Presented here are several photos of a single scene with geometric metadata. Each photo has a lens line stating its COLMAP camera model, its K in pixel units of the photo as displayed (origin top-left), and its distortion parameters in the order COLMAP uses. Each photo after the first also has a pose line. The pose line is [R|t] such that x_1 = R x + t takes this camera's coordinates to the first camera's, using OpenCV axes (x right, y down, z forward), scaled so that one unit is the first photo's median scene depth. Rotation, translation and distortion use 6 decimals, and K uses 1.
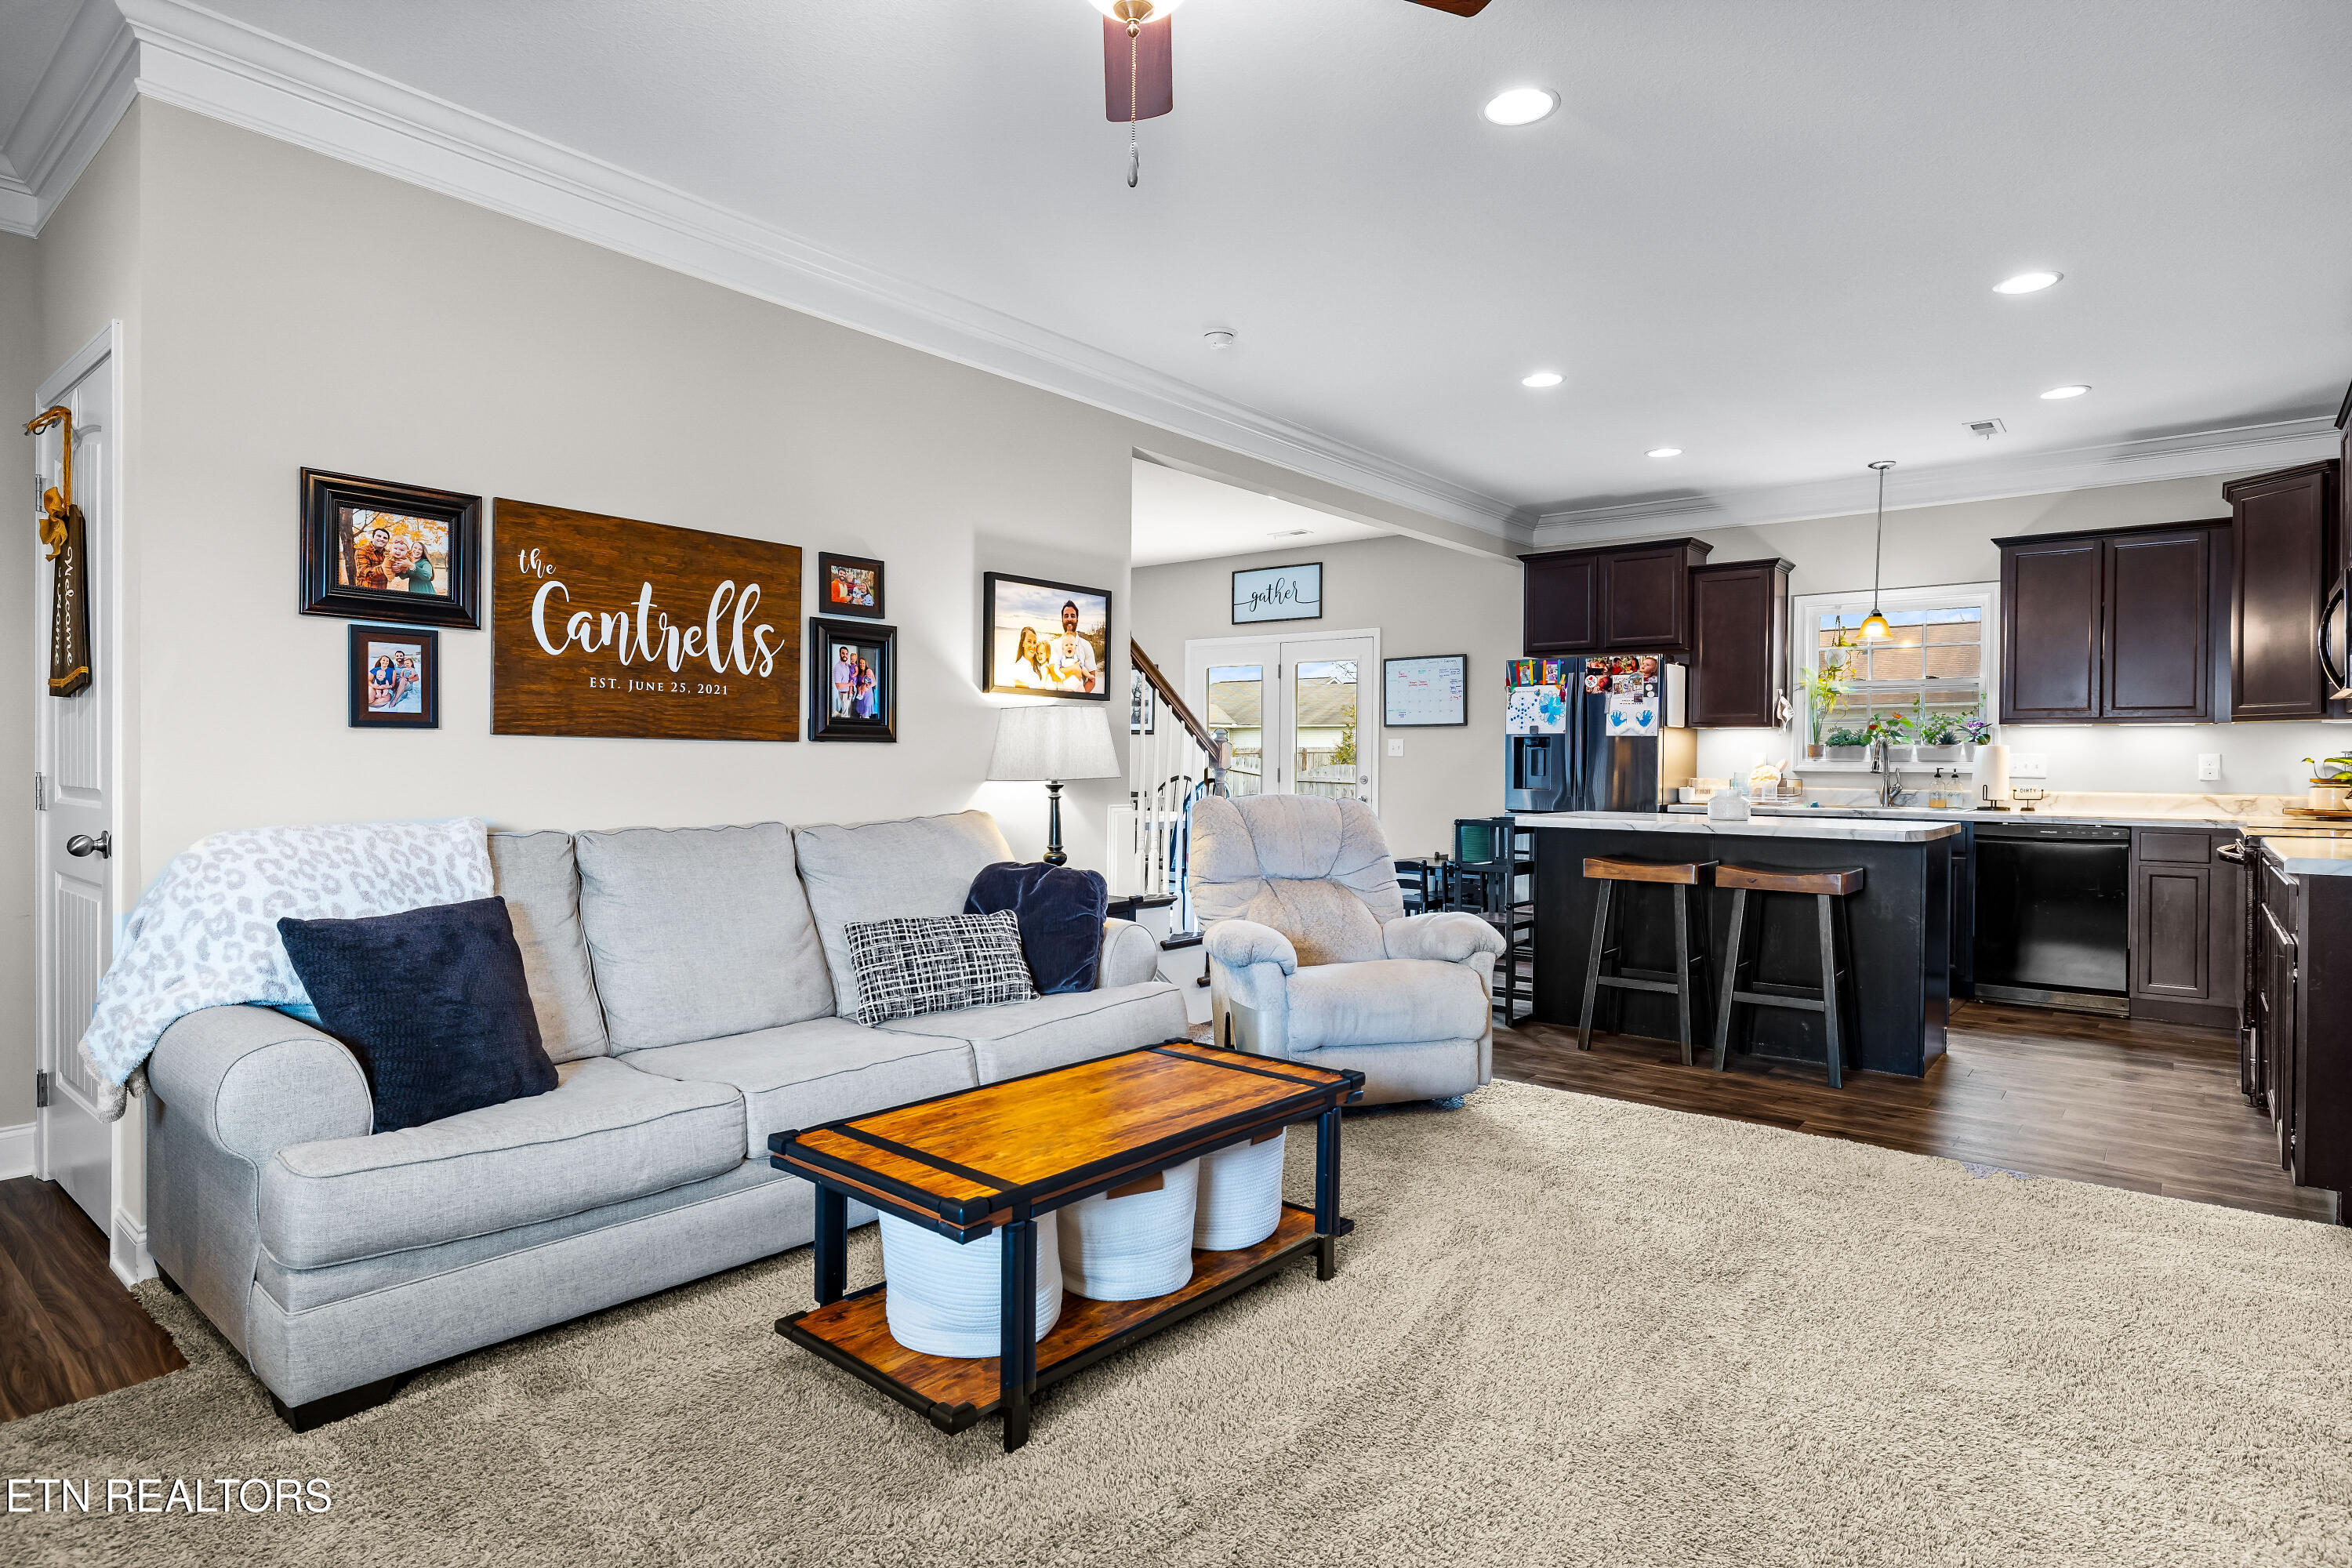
lens RADIAL K [[1253.2, 0, 1156.8], [0, 1253.2, 764.4], [0, 0, 1]] dist [-0.005901, -0.002971]
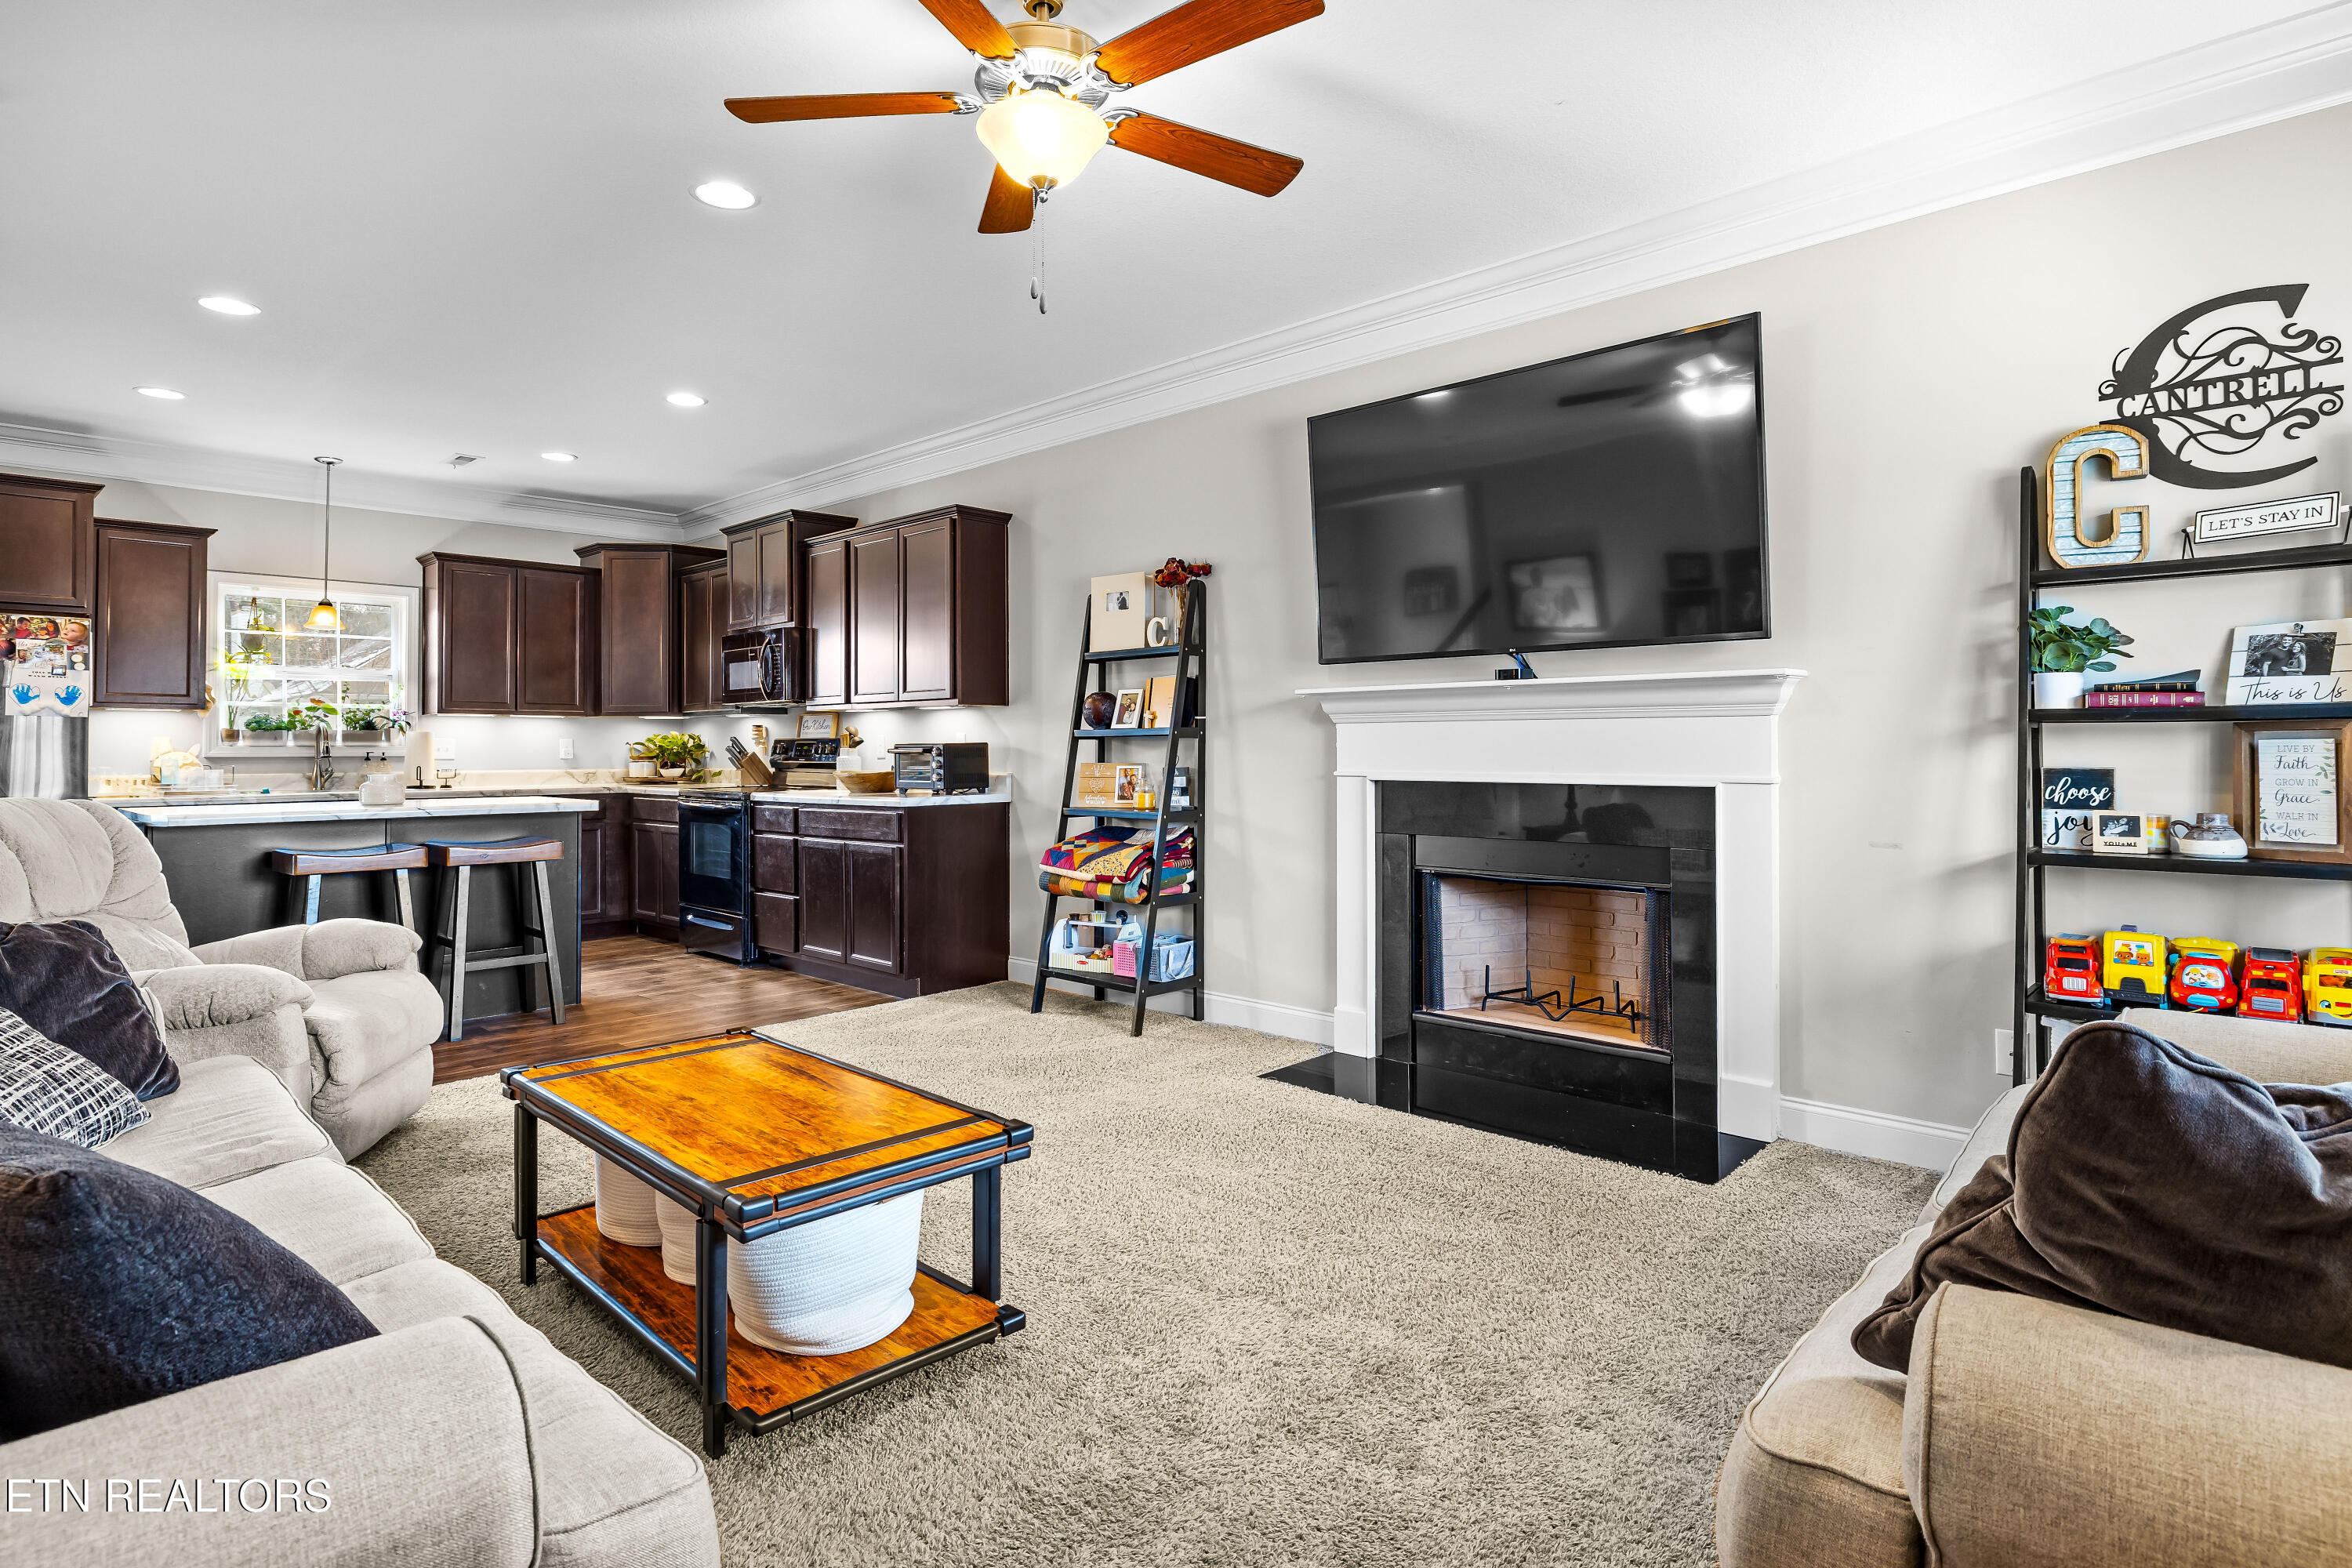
lens RADIAL K [[1198.4, 0, 1189.8], [0, 1198.4, 729.1], [0, 0, 1]] dist [-0.009079, 0.002523]
pose [[0.060283, 0.010127, 0.998130, -0.374841], [0.006019, 0.999927, -0.010509, -0.001790], [-0.998163, 0.006641, 0.060218, 0.229883]]
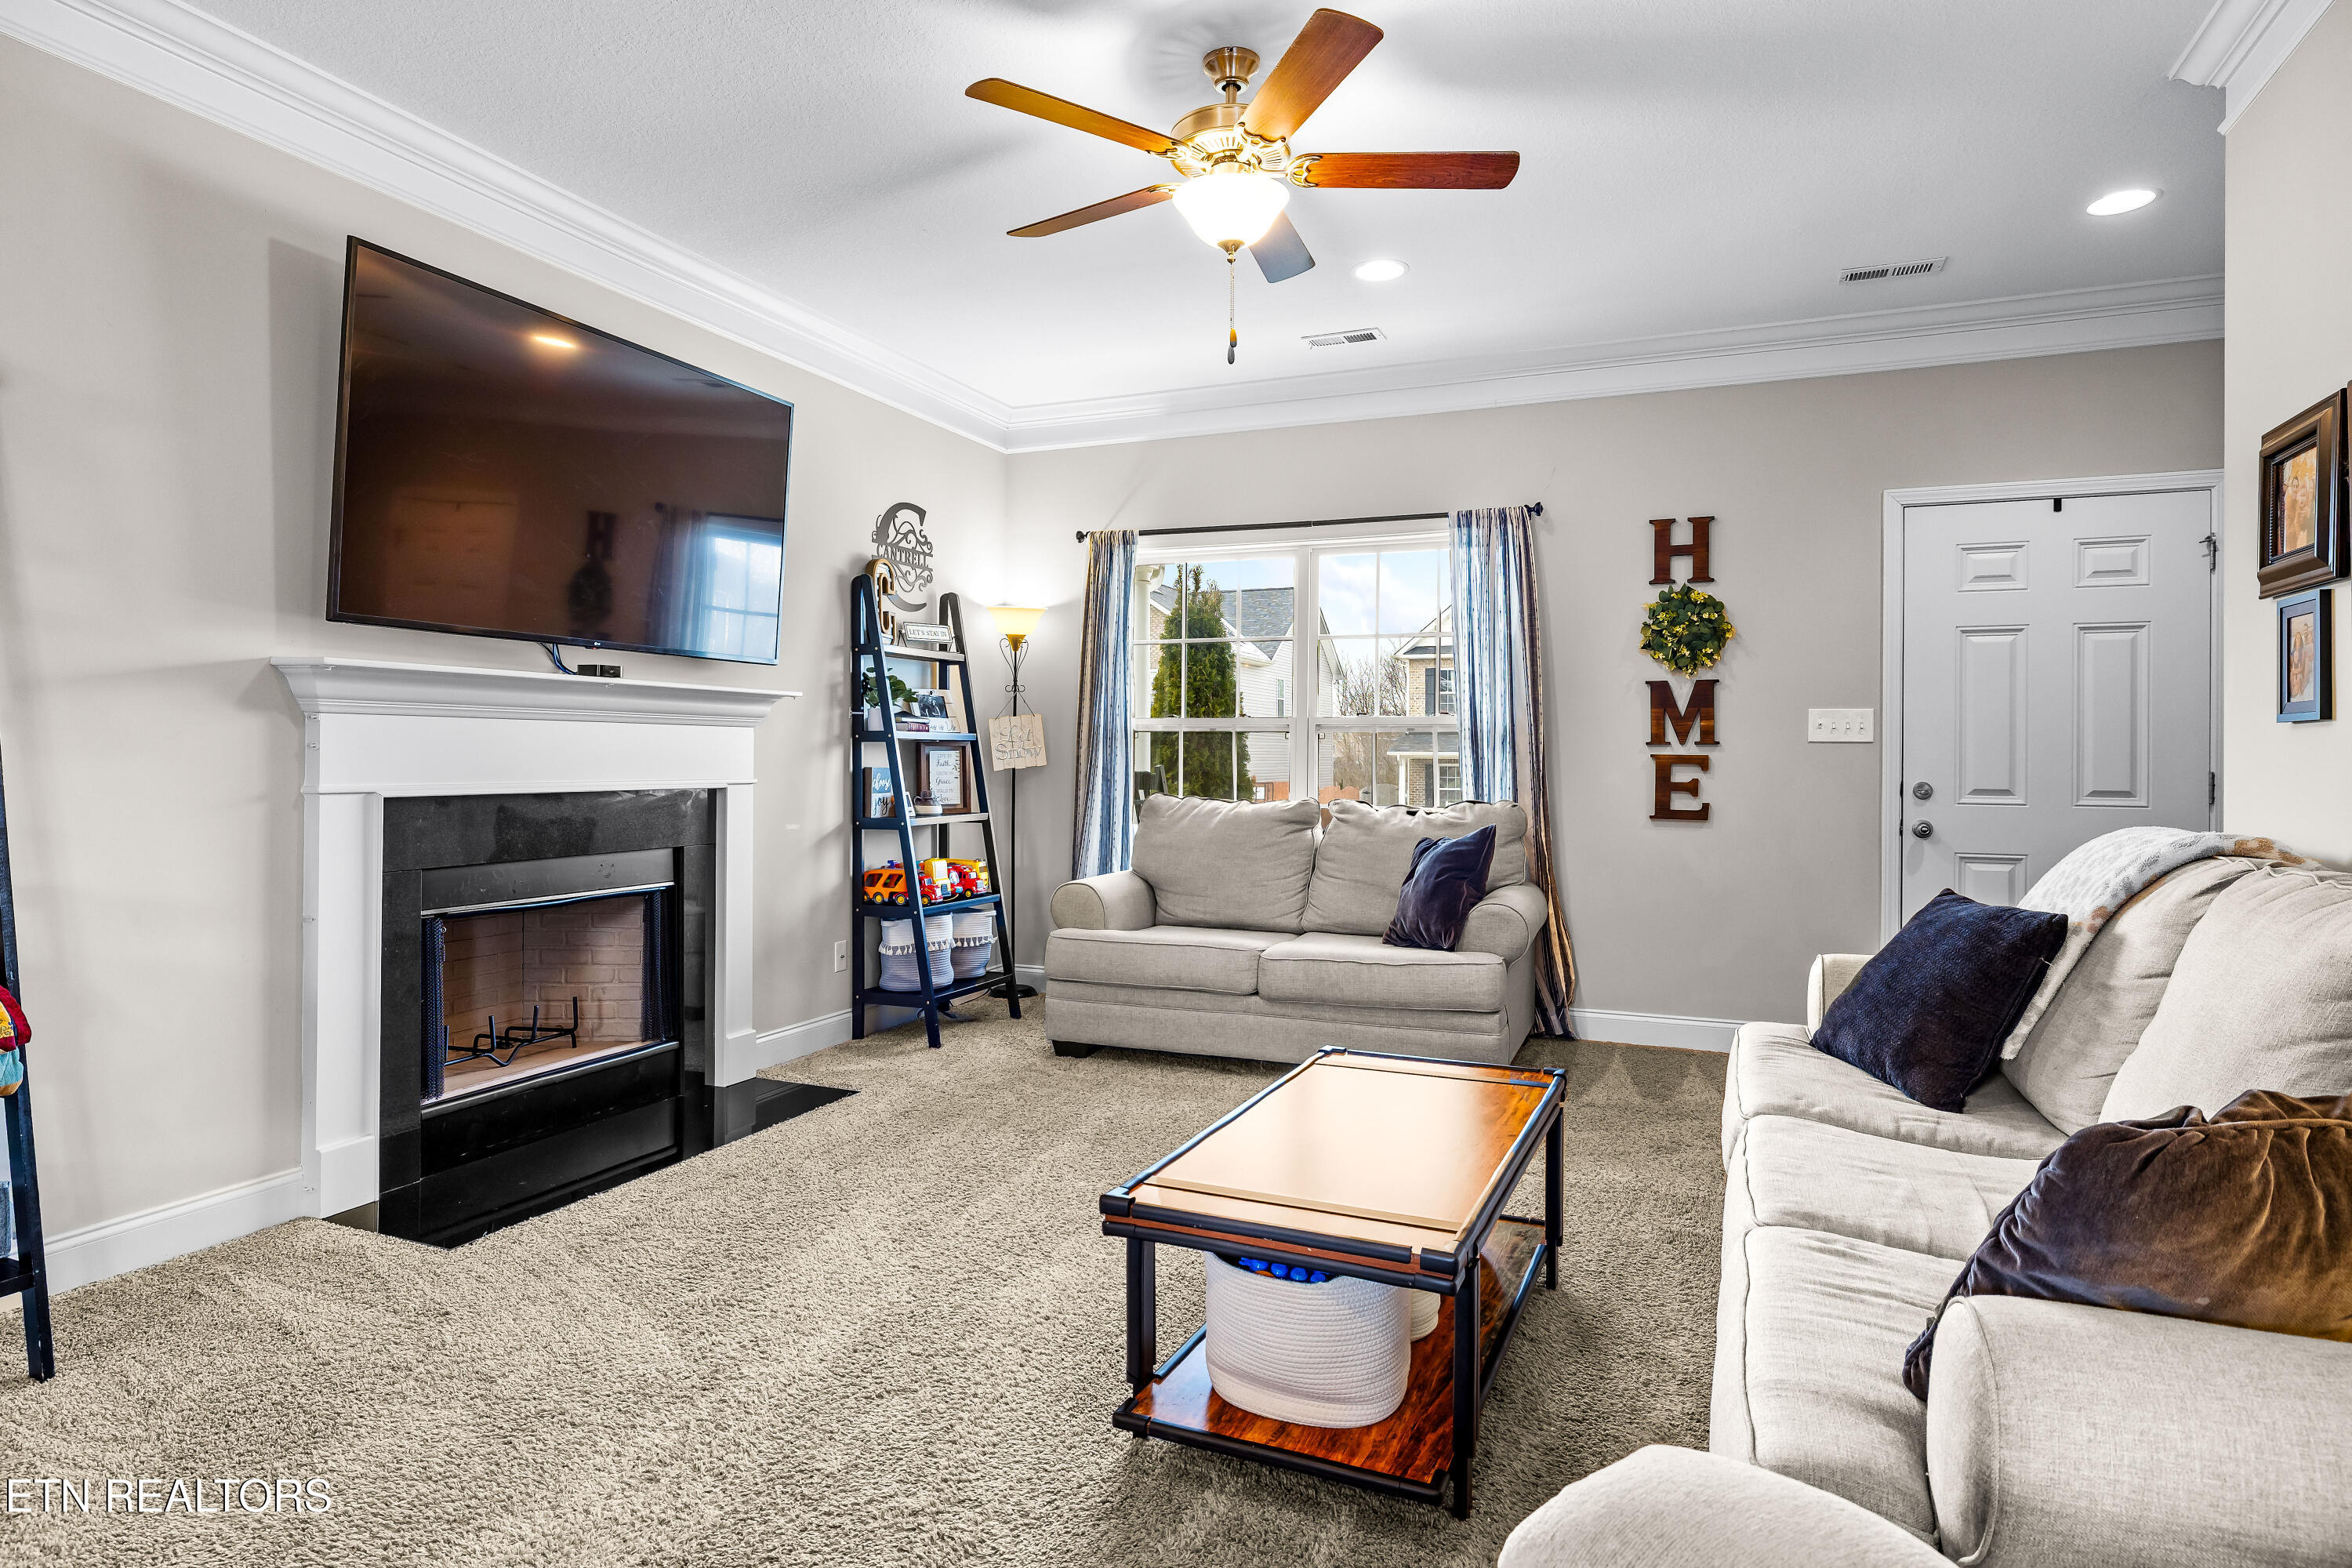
lens RADIAL K [[1308.3, 0, 1168.7], [0, 1308.3, 748.3], [0, 0, 1]] dist [-0.002877, -0.000183]
pose [[-0.958003, -0.011484, -0.286528, 0.153401], [-0.010532, 0.999933, -0.004863, 0.000476], [0.286564, -0.001641, -0.958060, 0.740344]]
